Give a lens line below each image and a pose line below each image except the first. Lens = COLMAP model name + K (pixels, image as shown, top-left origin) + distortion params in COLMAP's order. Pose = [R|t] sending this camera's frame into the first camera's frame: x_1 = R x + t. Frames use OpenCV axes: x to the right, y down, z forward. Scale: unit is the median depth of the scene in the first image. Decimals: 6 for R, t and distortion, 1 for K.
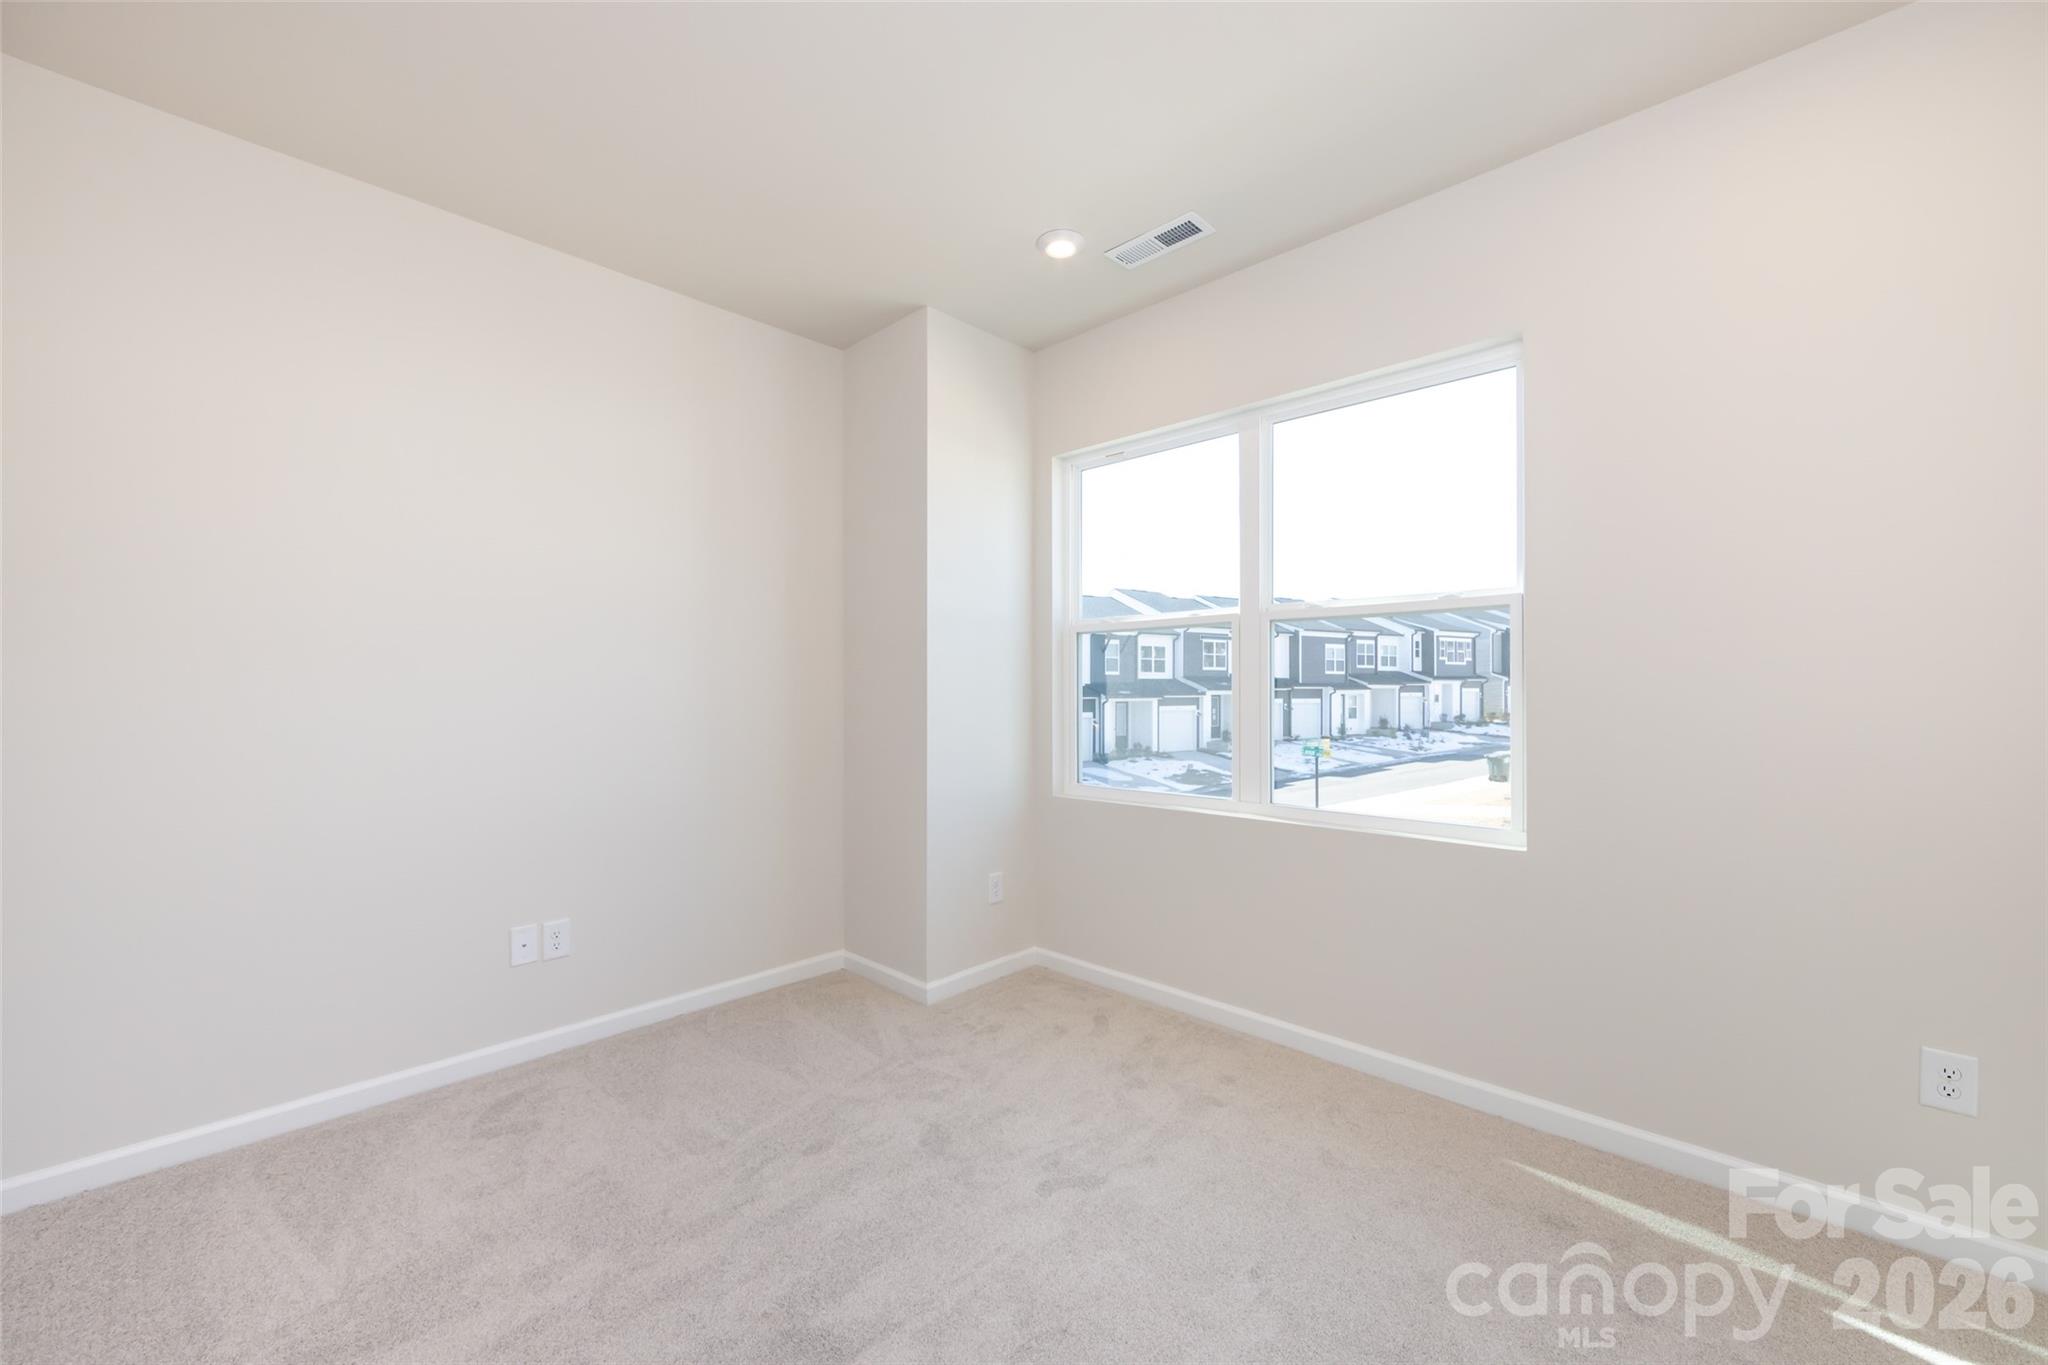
lens RADIAL K [[805.1, 0, 1021.0], [0, 805.1, 677.9], [0, 0, 1]] dist [-0.002422, -0.000008]
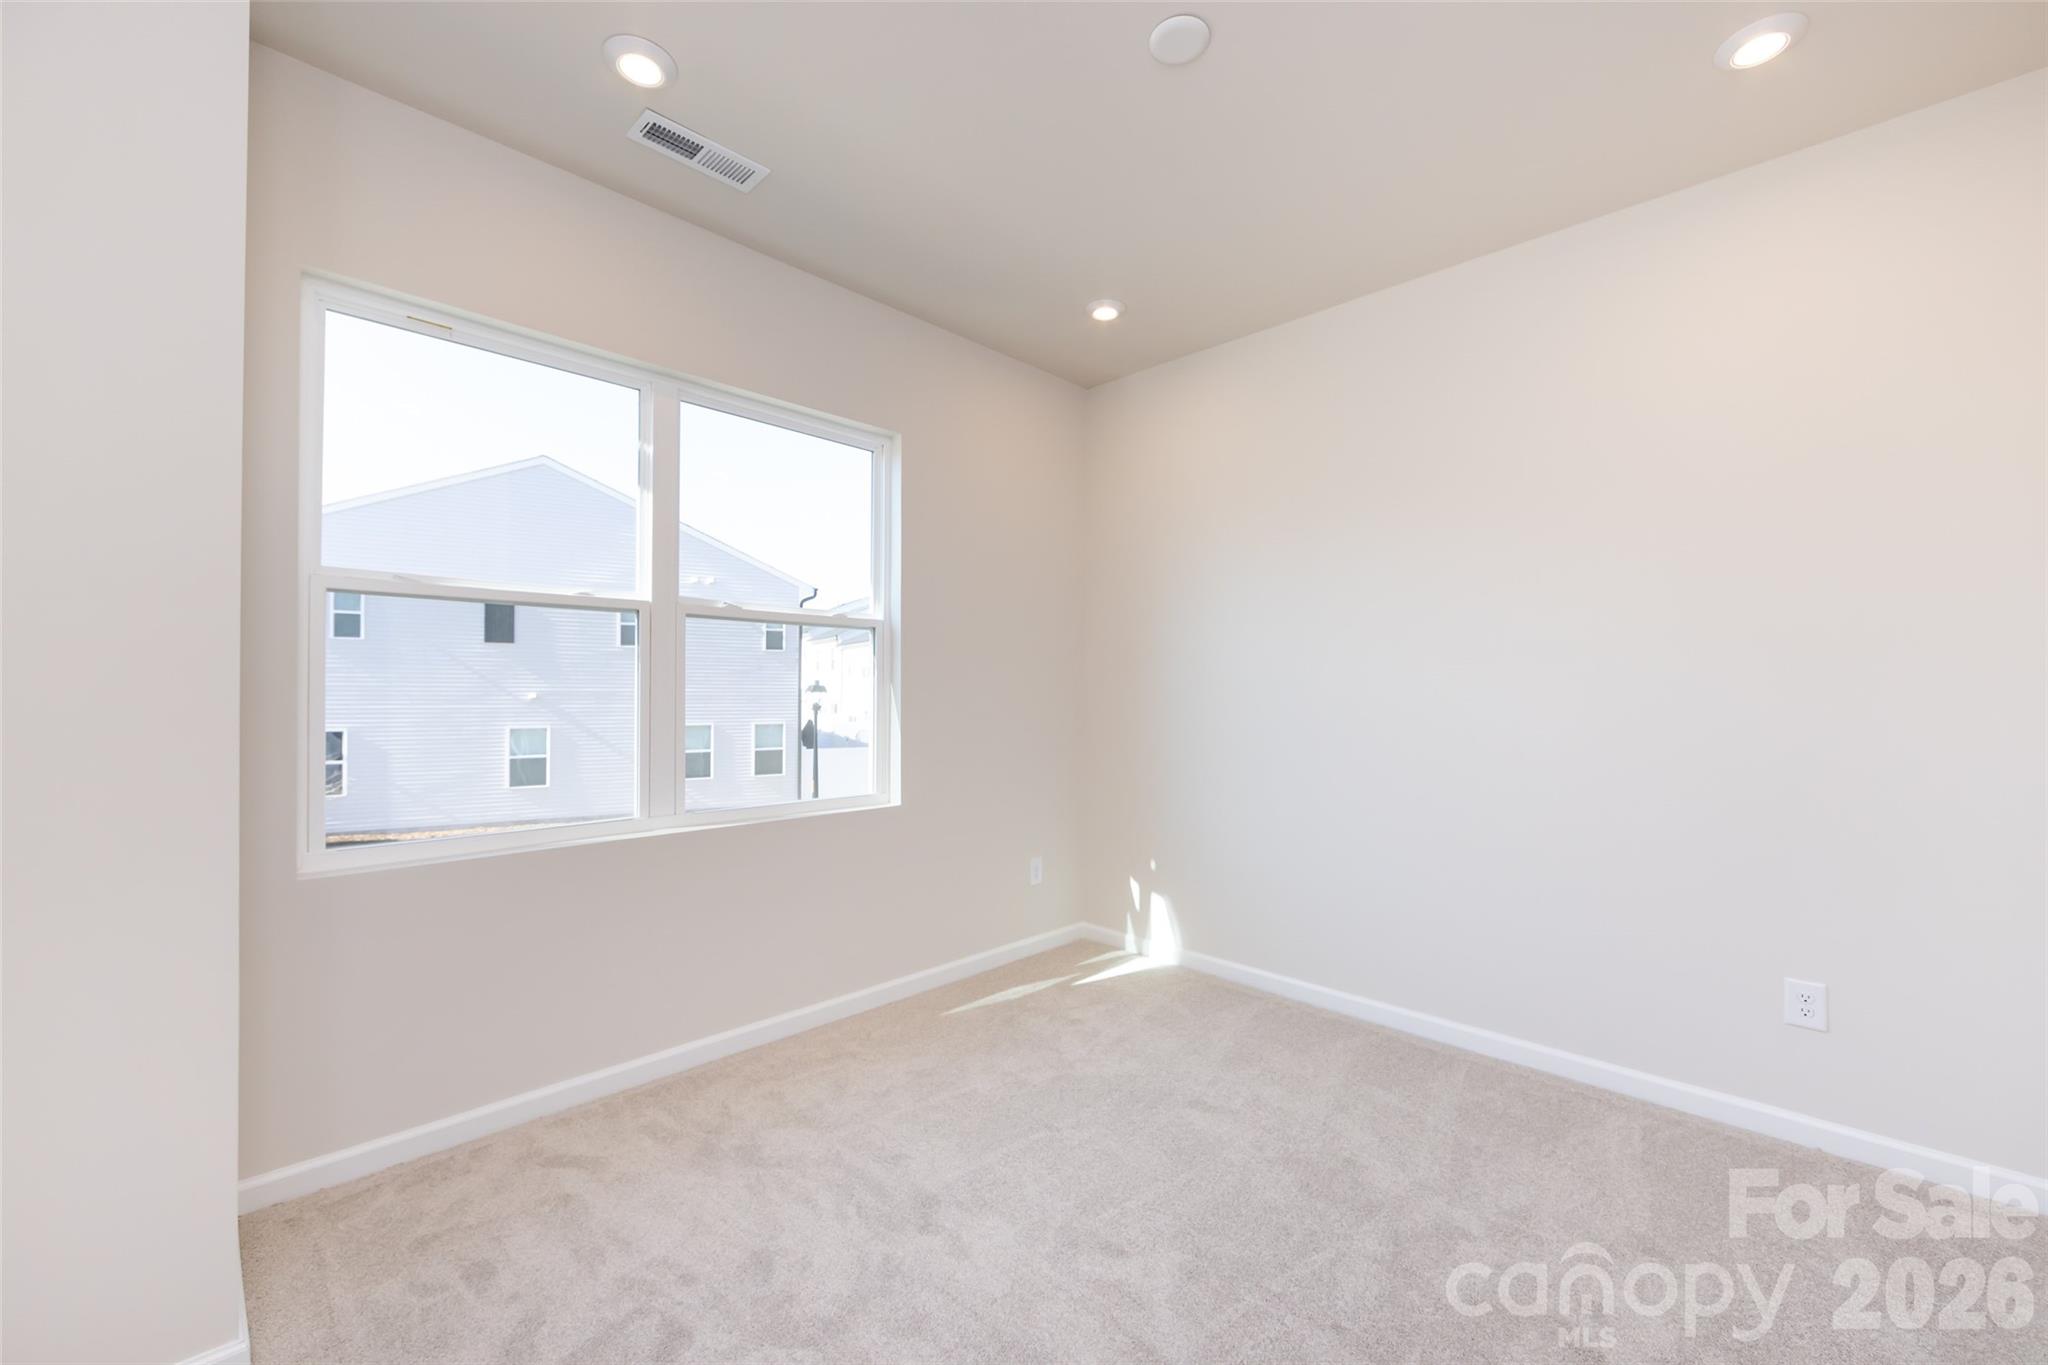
lens RADIAL K [[805.1, 0, 1028.3], [0, 805.1, 676.9], [0, 0, 1]] dist [-0.002422, -0.000008]
pose [[-0.004489, 0.019758, 0.999795, -0.636094], [-0.024909, 0.999492, -0.019864, 0.008925], [-0.999680, -0.024993, -0.003995, 0.632033]]
